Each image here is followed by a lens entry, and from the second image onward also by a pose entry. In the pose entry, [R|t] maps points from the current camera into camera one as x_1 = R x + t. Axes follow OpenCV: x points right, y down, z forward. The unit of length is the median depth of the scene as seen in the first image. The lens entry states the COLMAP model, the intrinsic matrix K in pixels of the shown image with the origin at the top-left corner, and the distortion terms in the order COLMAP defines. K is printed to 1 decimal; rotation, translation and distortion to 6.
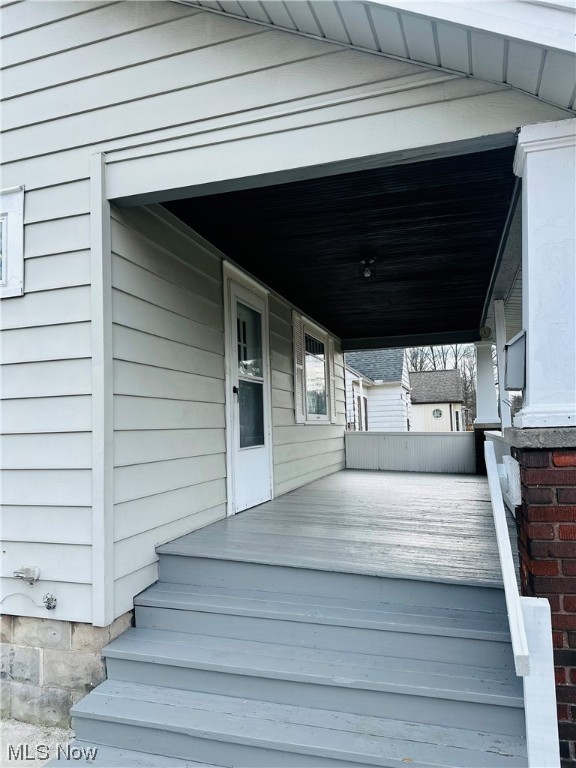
lens RADIAL K [[540.2, 0, 282.5], [0, 540.2, 389.7], [0, 0, 1]] dist [0.032852, -0.042900]
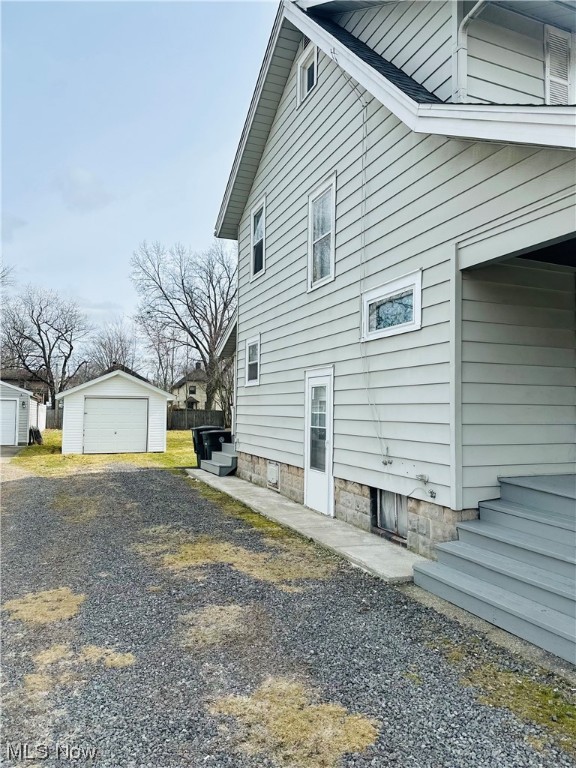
lens RADIAL K [[540.2, 0, 289.1], [0, 540.2, 385.1], [0, 0, 1]] dist [0.032852, -0.042900]
pose [[0.642252, -0.004435, -0.766481, 0.664419], [0.024598, 0.999587, 0.014828, -0.021670], [0.766099, -0.028377, 0.642096, -0.546285]]
